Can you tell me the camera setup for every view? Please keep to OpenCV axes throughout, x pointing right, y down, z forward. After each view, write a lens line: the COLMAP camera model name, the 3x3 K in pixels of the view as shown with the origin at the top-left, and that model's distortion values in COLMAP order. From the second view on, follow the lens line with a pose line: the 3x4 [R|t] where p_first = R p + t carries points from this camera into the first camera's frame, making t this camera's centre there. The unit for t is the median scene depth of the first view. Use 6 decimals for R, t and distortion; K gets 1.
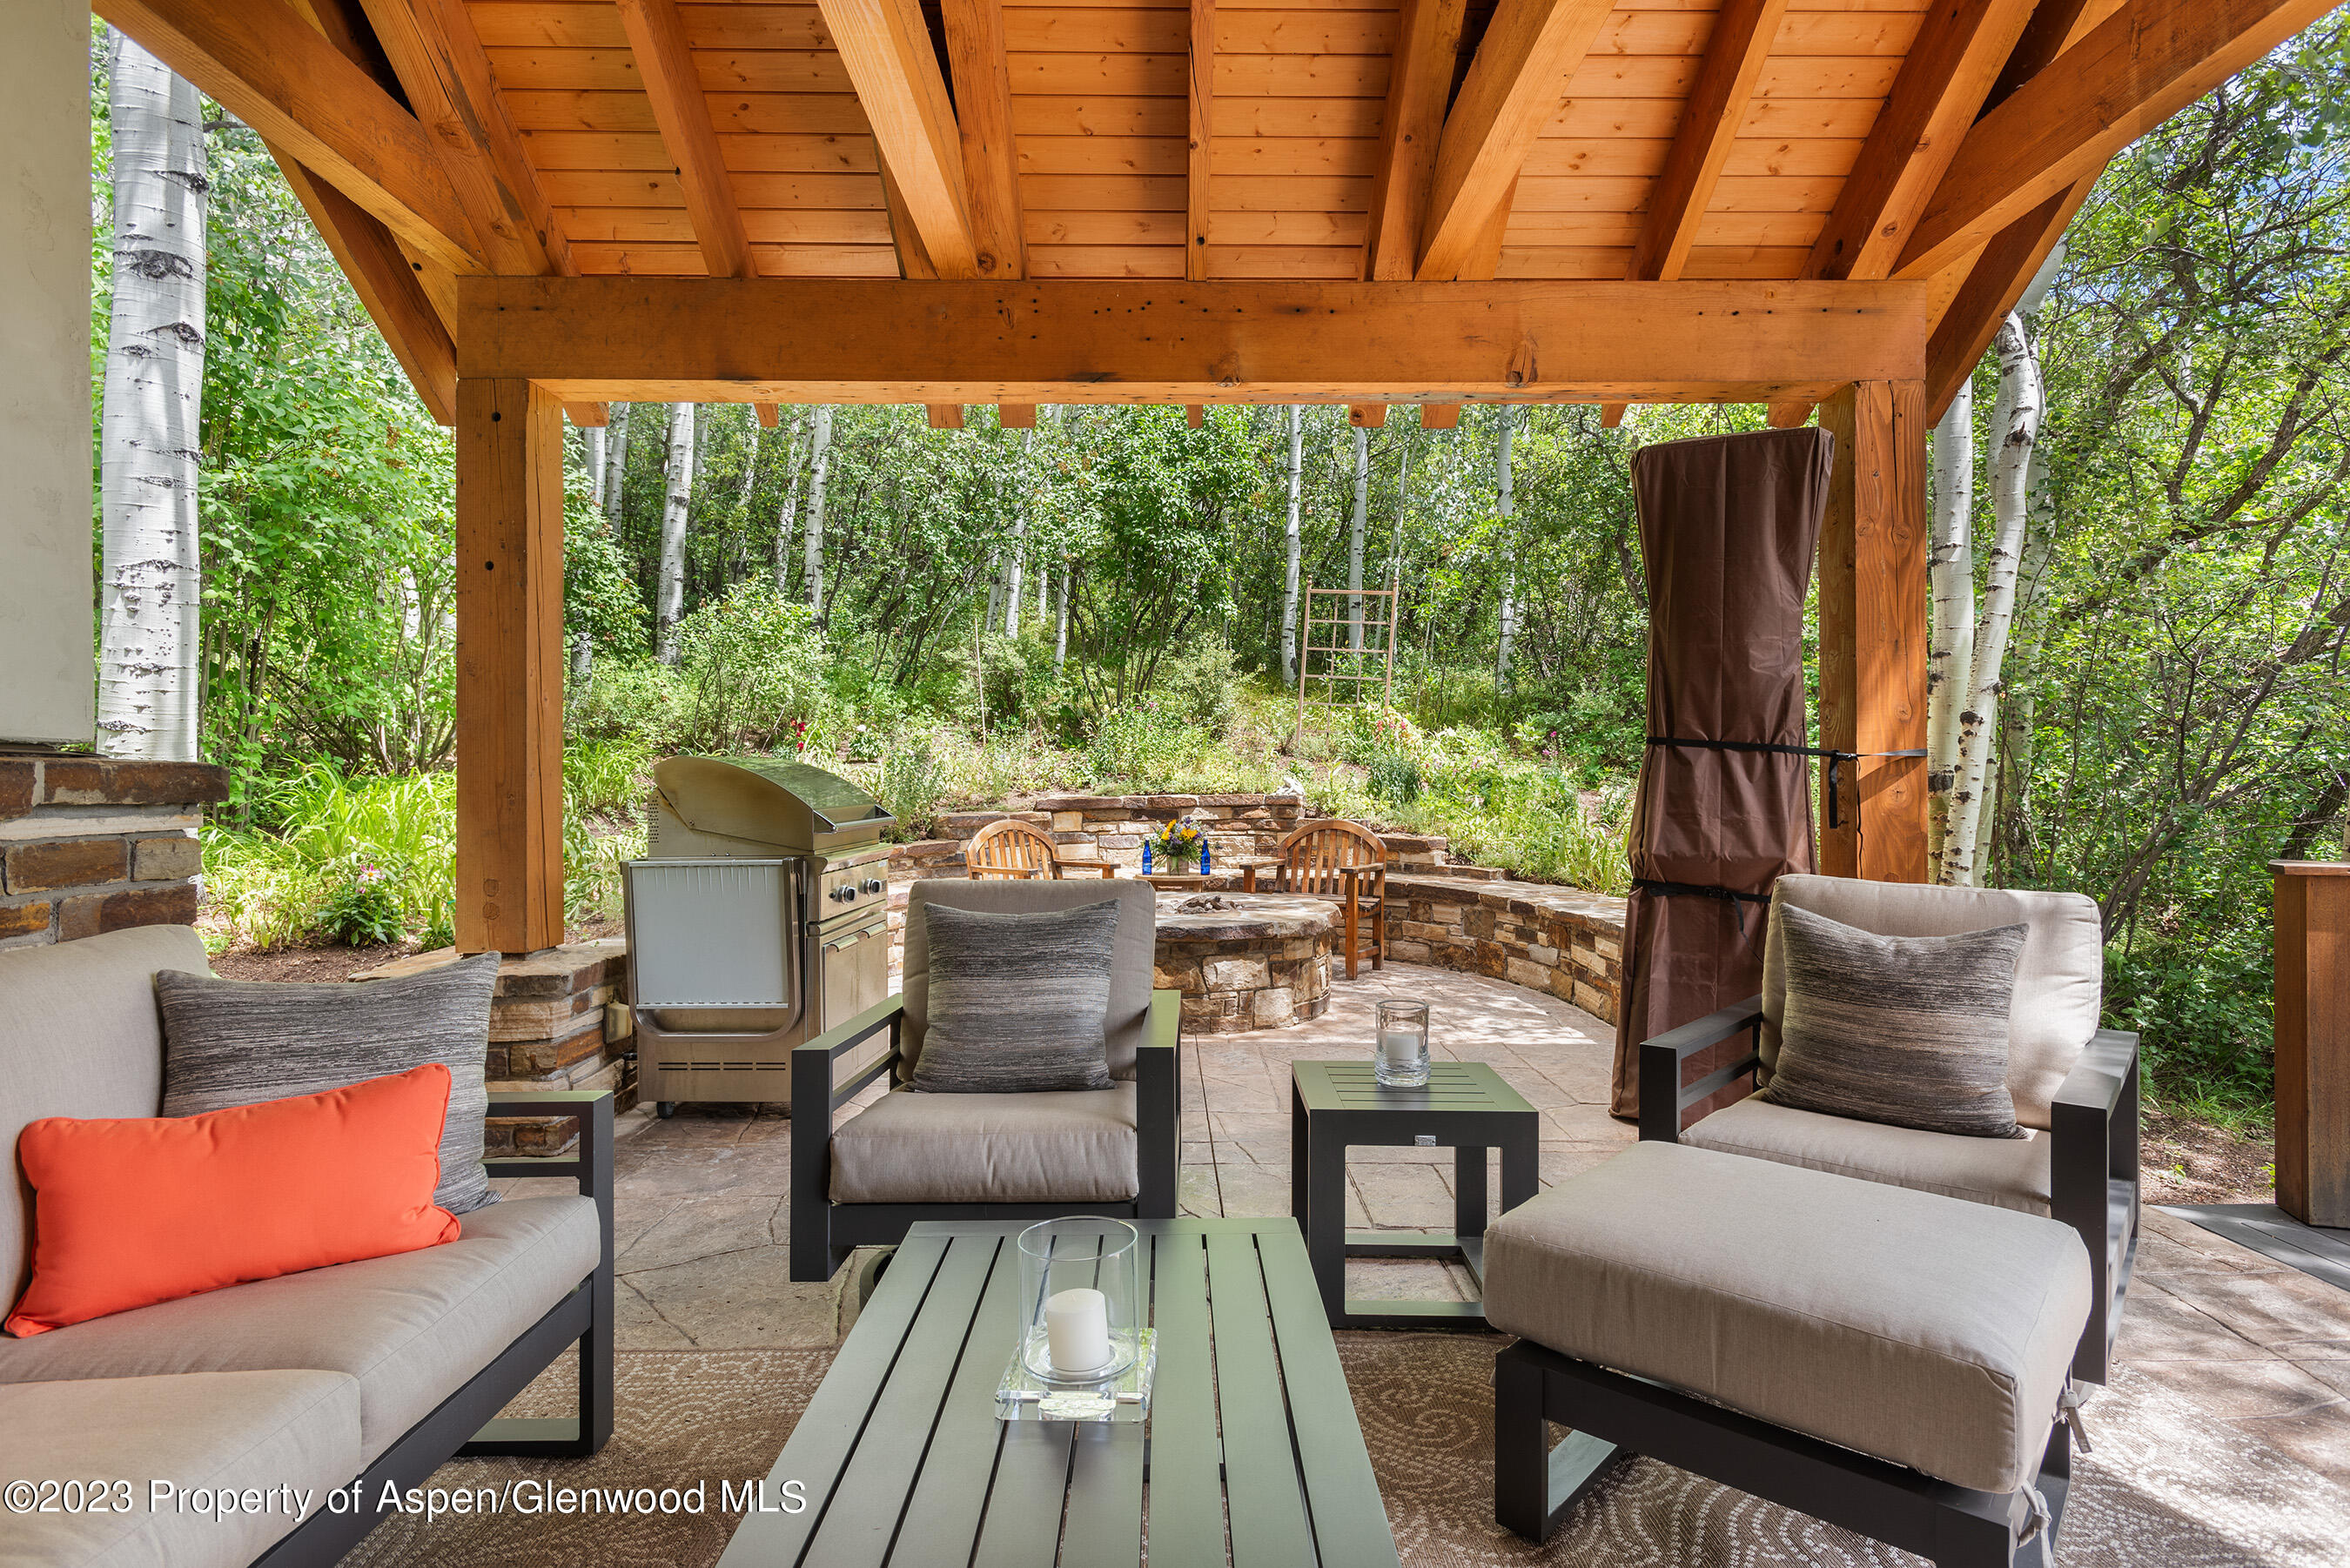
lens RADIAL K [[1240.7, 0, 1173.4], [0, 1240.7, 787.8], [0, 0, 1]] dist [0.012535, 0.001145]
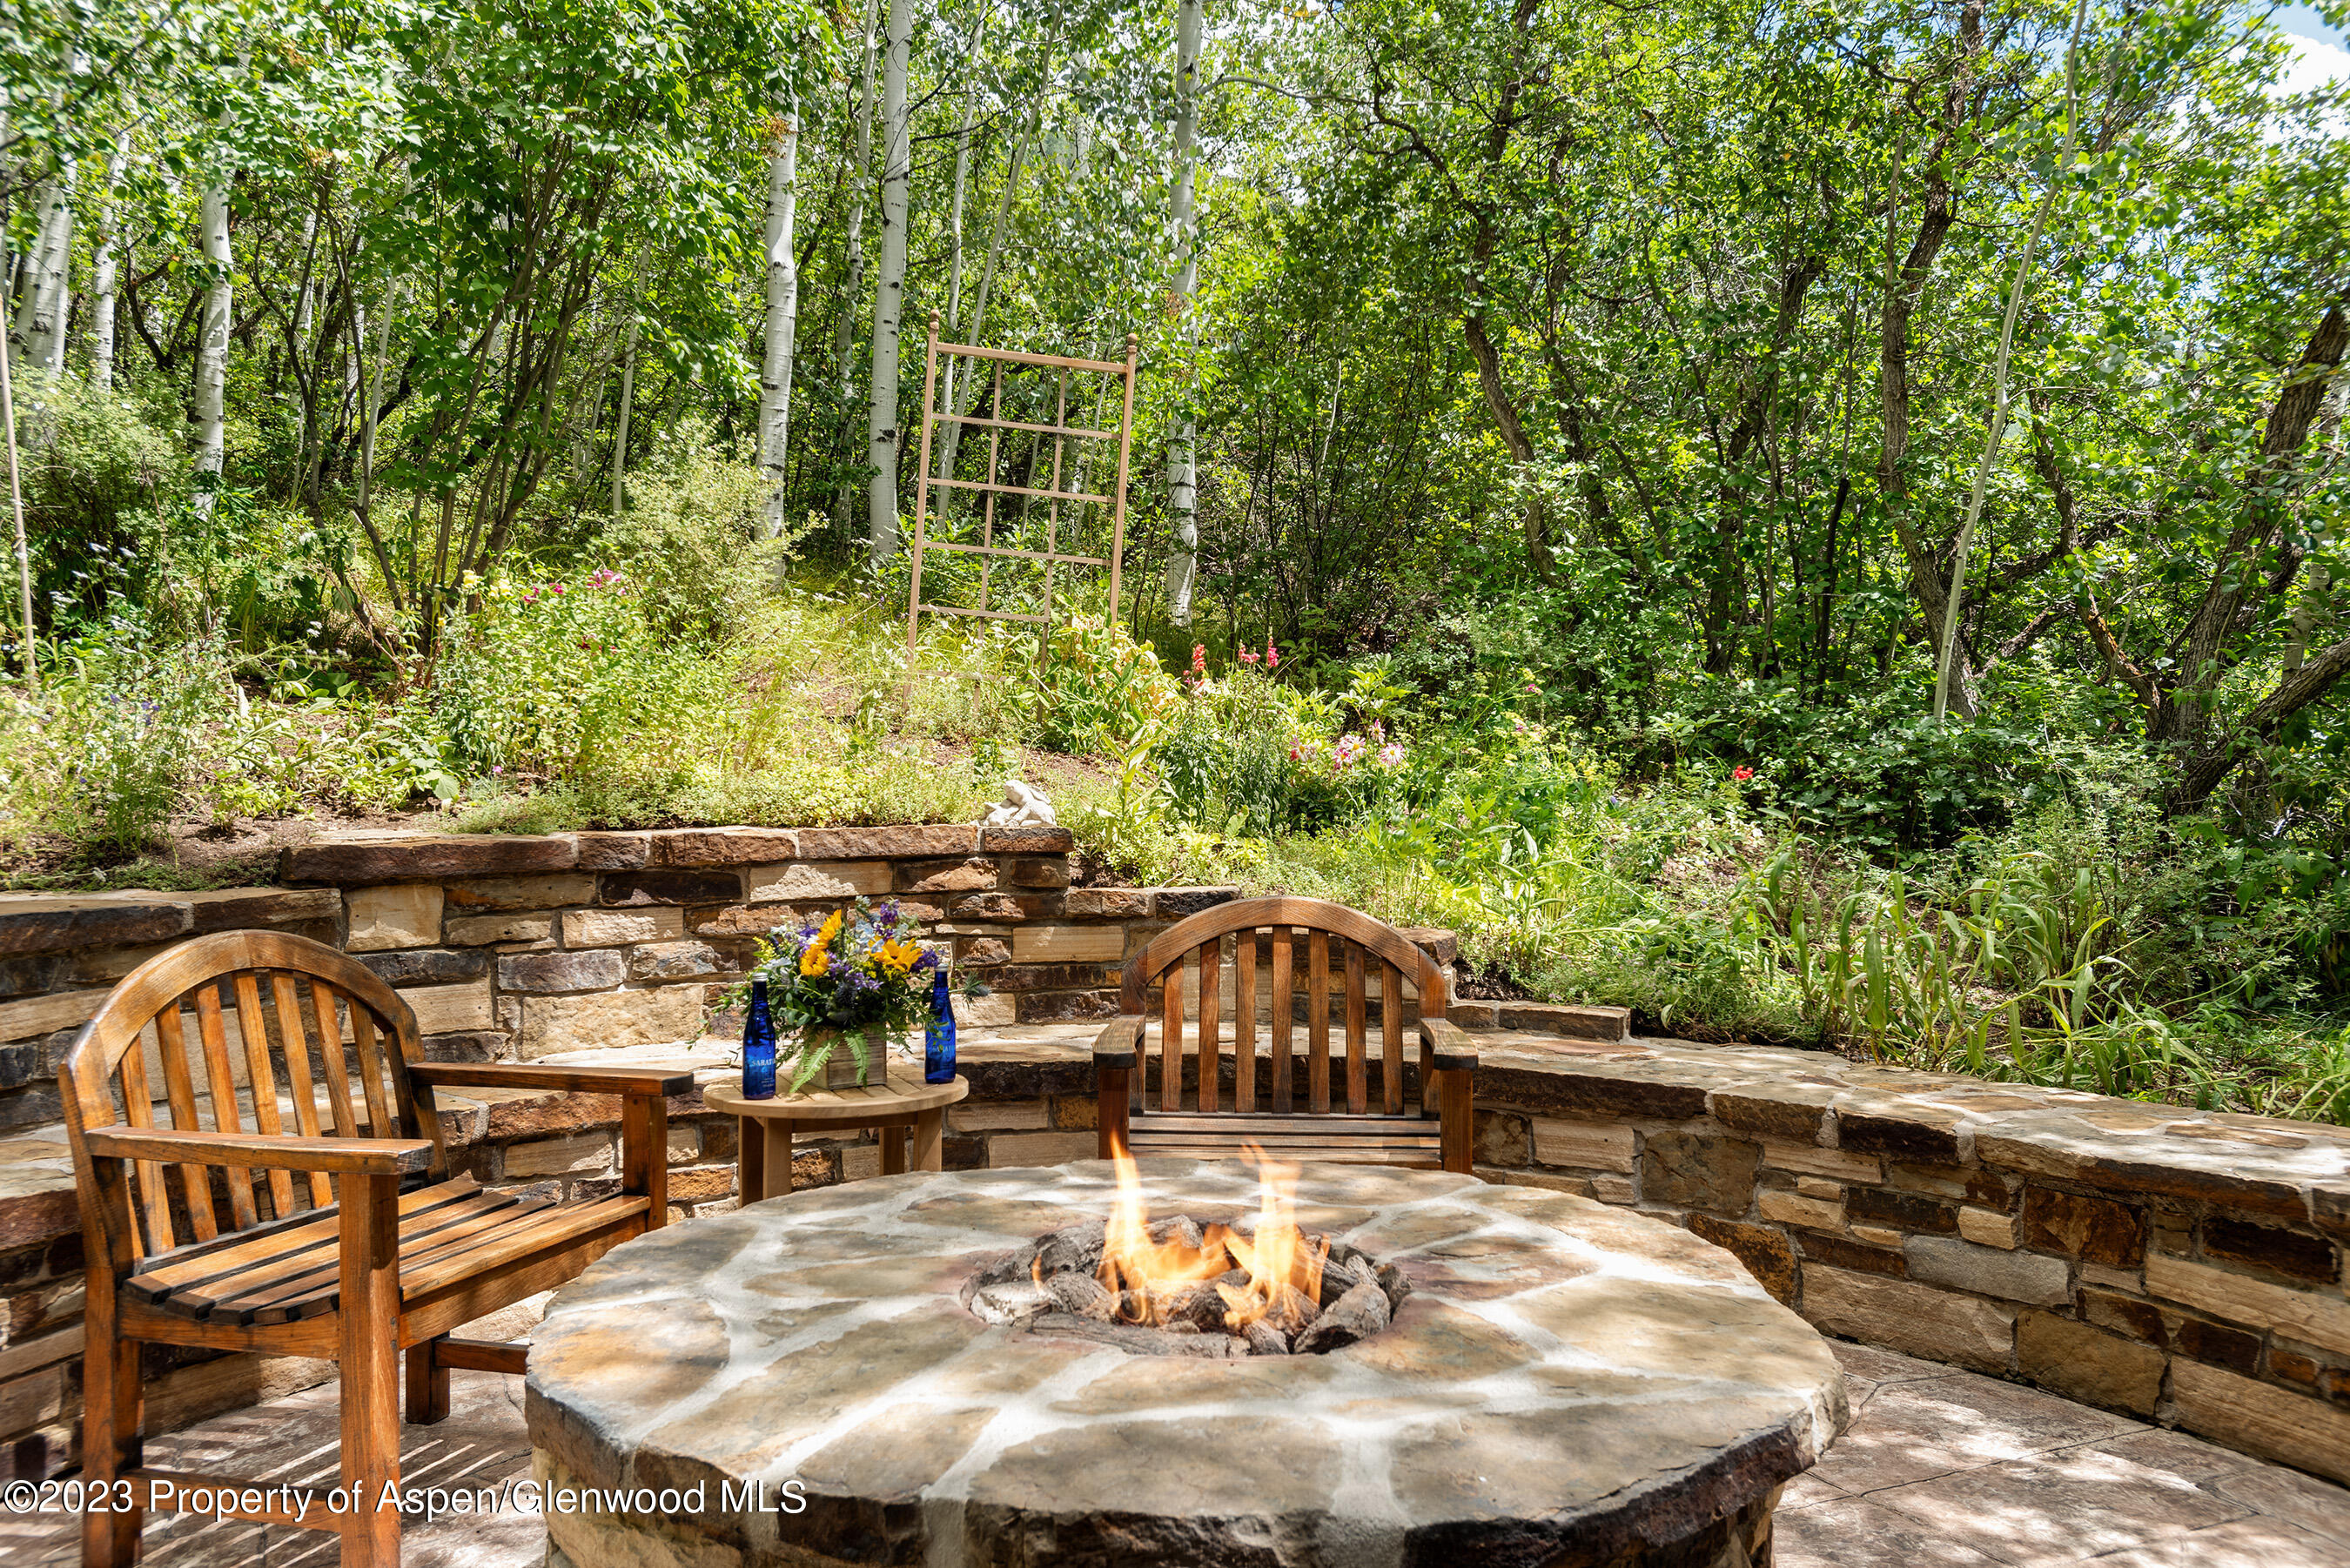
lens RADIAL K [[1820.8, 0, 1178.1], [0, 1820.8, 786.8], [0, 0, 1]] dist [0.010250, 0.000067]
pose [[0.889263, 0.000603, 0.457396, -0.120885], [0.001754, 0.999987, -0.004728, -0.003461], [-0.457393, 0.005007, 0.889251, 0.492621]]
